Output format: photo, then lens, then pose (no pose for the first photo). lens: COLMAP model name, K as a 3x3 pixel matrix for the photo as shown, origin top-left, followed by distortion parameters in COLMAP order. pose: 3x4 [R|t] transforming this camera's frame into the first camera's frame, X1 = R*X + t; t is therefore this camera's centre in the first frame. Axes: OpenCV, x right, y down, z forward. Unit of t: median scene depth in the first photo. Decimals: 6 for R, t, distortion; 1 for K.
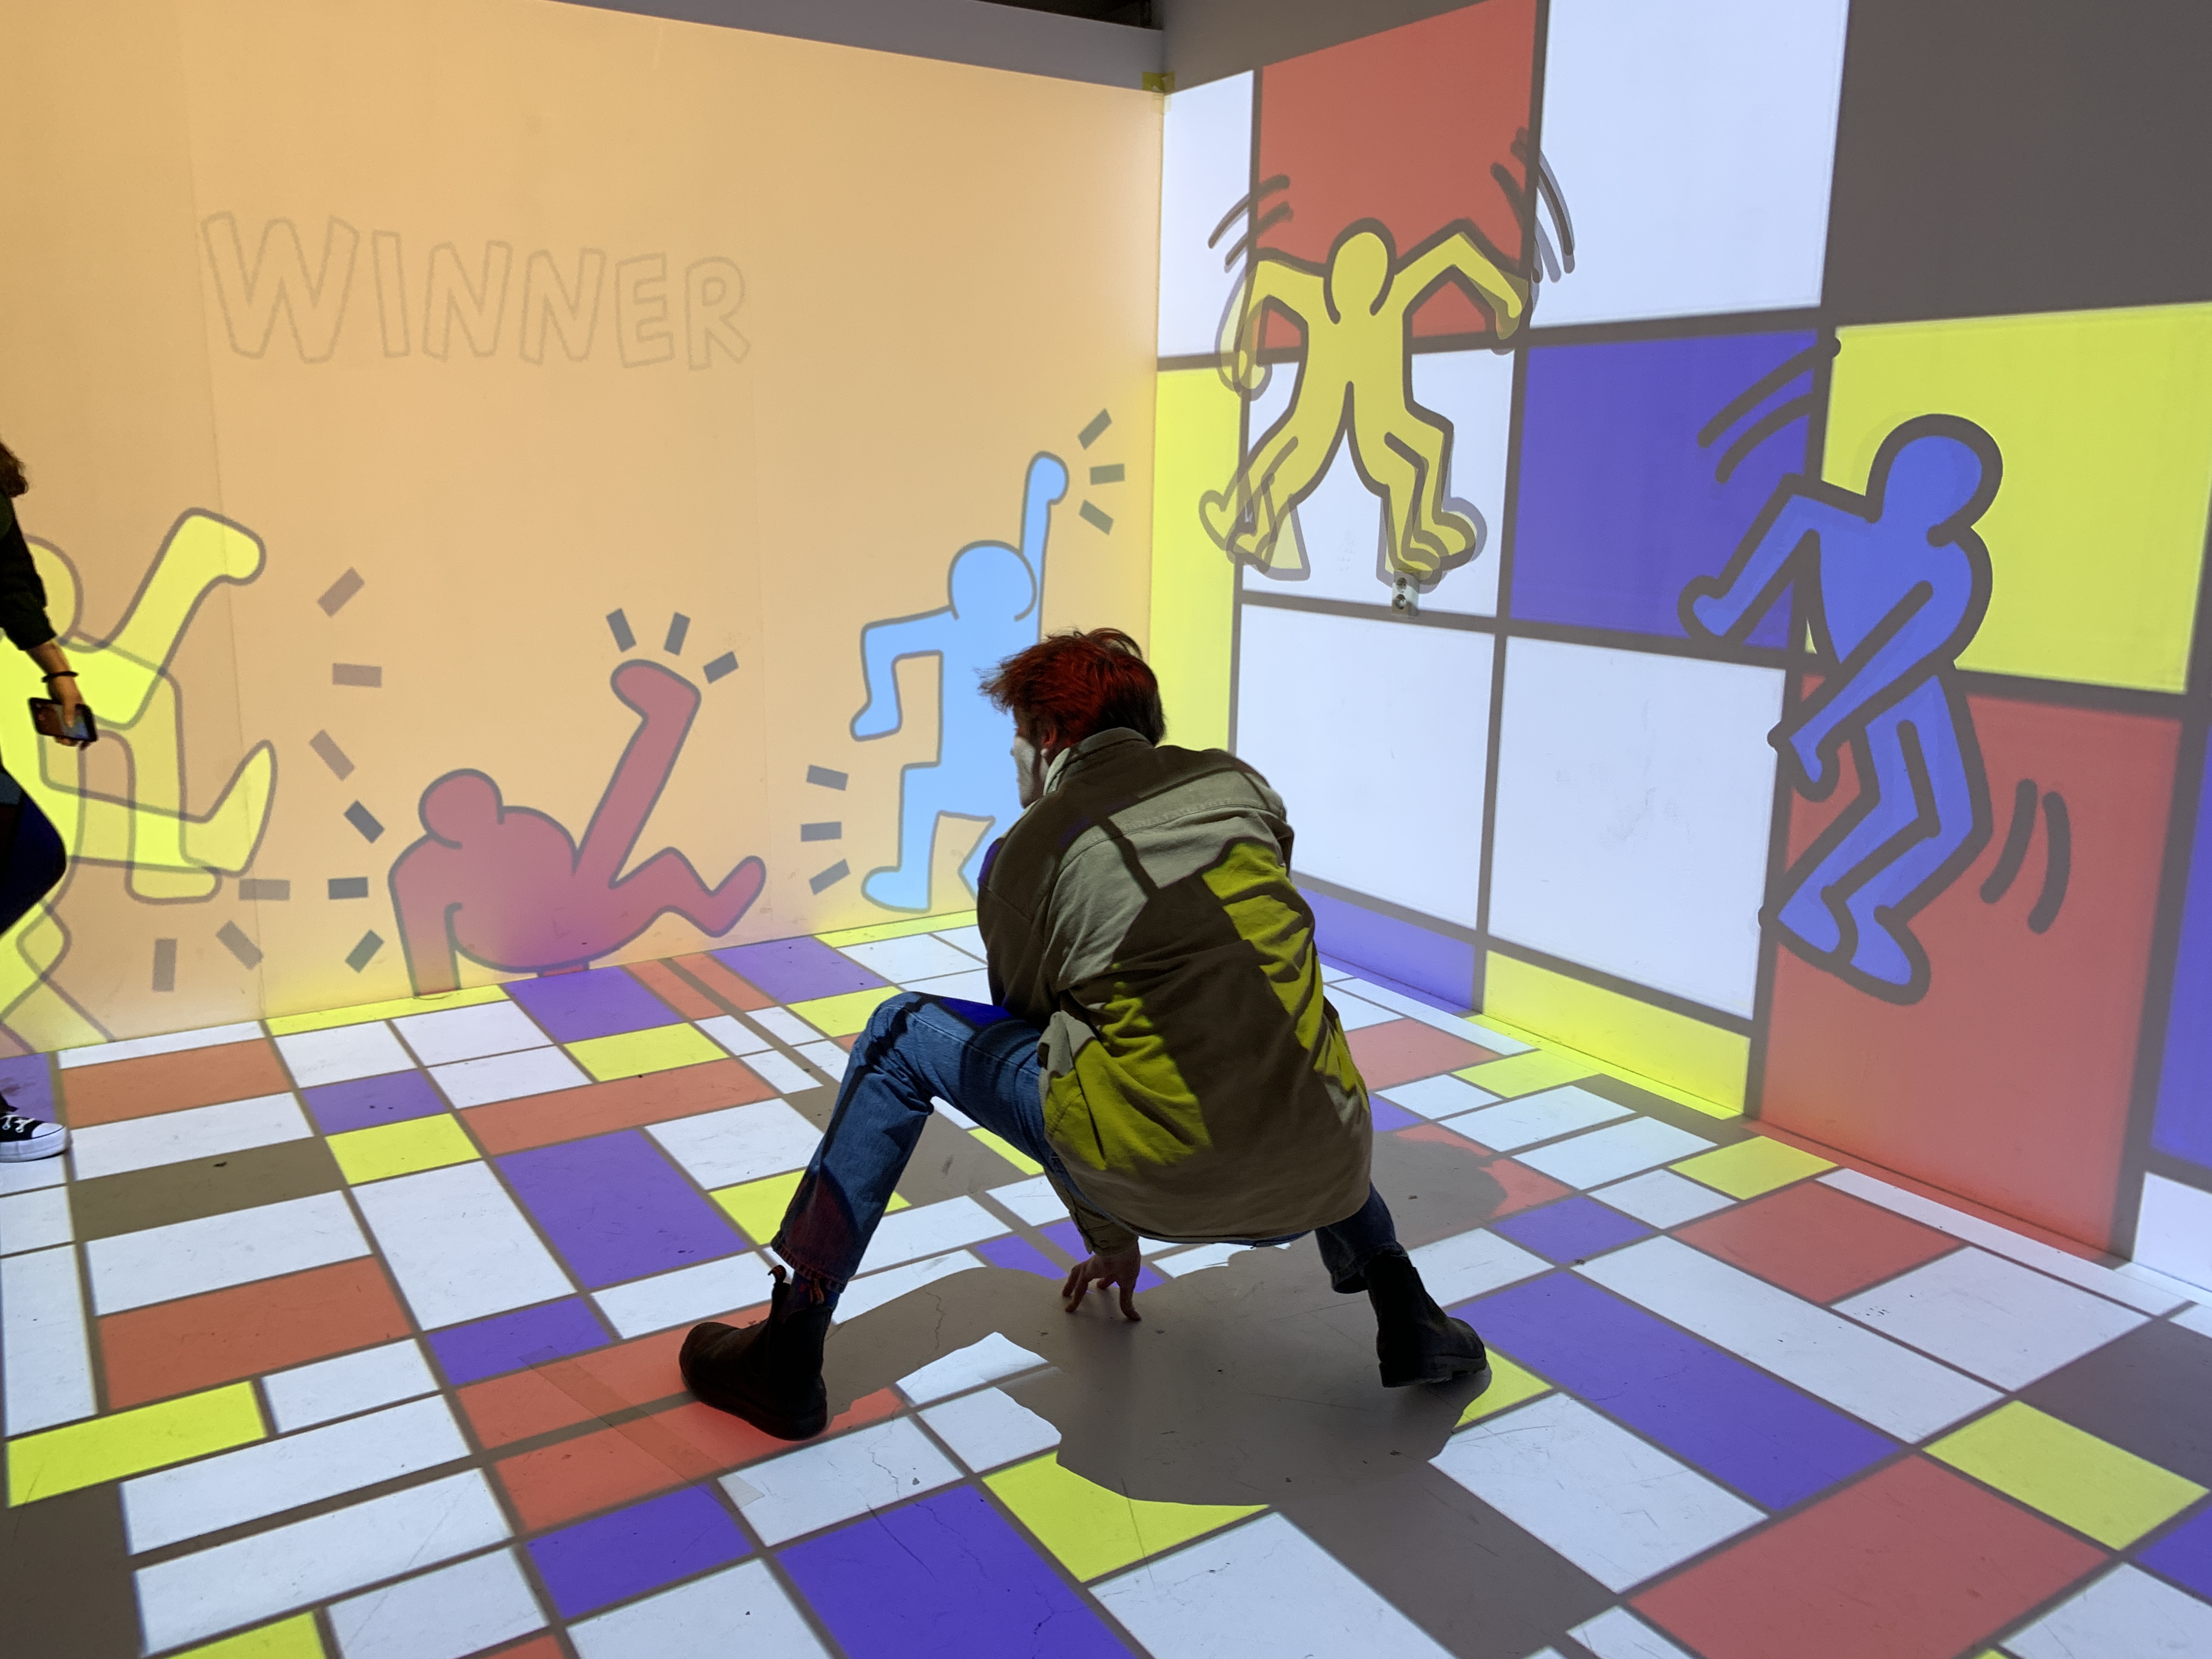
lens RADIAL K [[1677.1, 0, 1102.6], [0, 1677.1, 825.6], [0, 0, 1]] dist [0.086499, -0.007259]
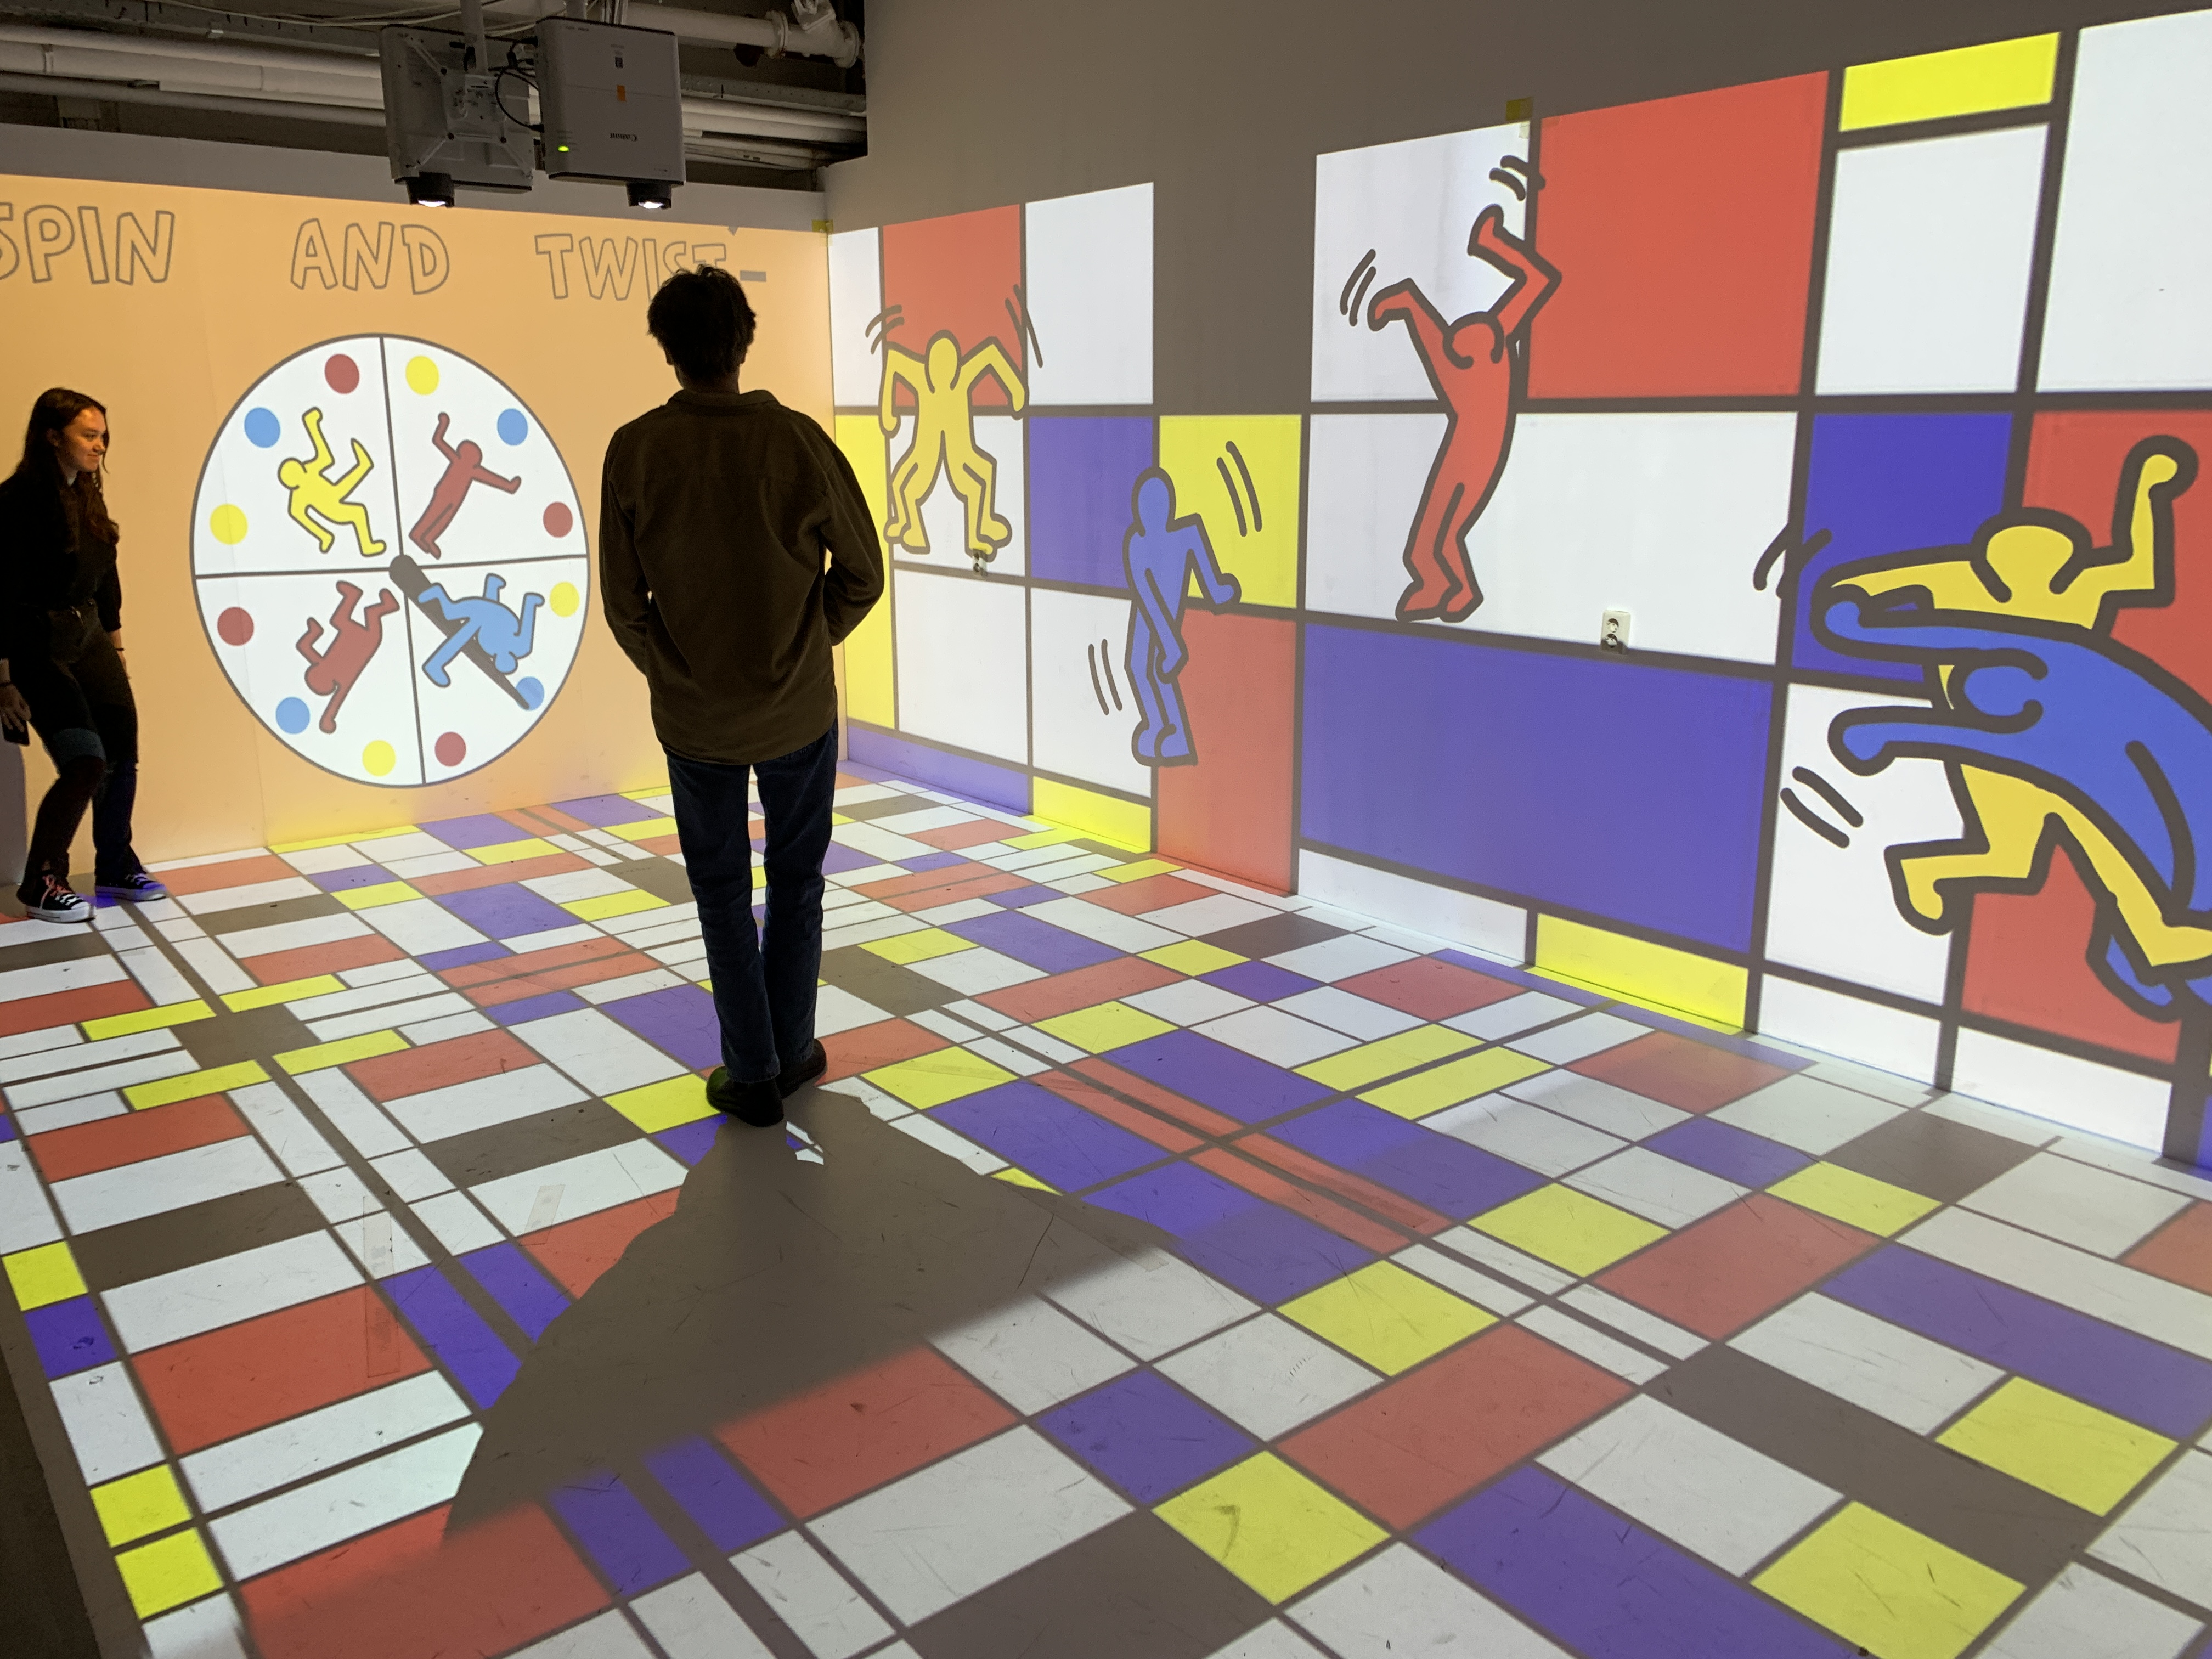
lens RADIAL K [[1677.1, 0, 1114.8], [0, 1677.1, 828.2], [0, 0, 1]] dist [0.086499, -0.007259]
pose [[0.994012, -0.045383, 0.099404, 0.140754], [0.042493, 0.998616, 0.030996, 0.076837], [-0.100673, -0.026586, 0.994564, -0.660155]]
